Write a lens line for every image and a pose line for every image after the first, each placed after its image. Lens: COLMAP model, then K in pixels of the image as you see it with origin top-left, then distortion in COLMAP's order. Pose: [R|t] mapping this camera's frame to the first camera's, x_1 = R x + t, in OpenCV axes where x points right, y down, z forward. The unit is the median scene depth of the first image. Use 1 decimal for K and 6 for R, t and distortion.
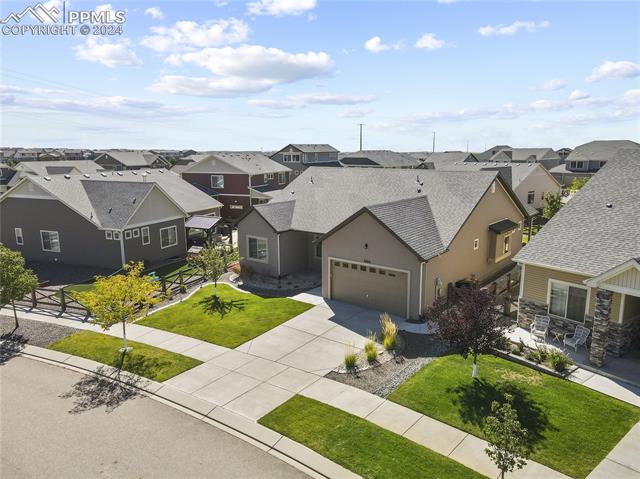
lens RADIAL K [[466.1, 0, 323.5], [0, 466.1, 240.3], [0, 0, 1]] dist [0.041212, 0.005103]
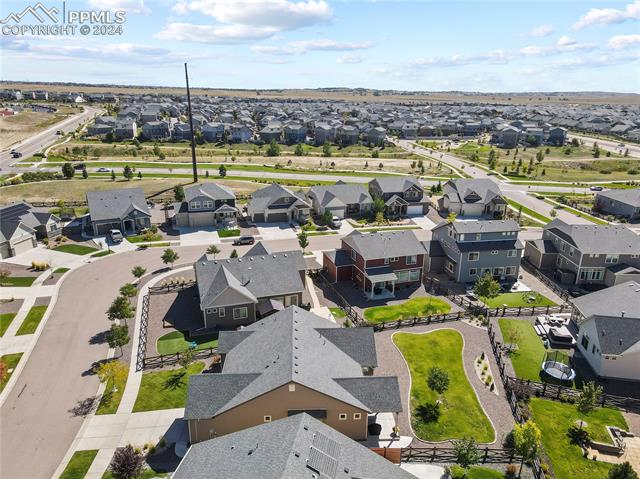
lens RADIAL K [[466.1, 0, 323.5], [0, 466.1, 240.3], [0, 0, 1]] dist [0.041212, 0.005103]
pose [[0.674344, 0.252081, -0.694057, 1.794595], [-0.174762, 0.967705, 0.181671, -1.144459], [0.717439, -0.001214, 0.696621, 0.080650]]
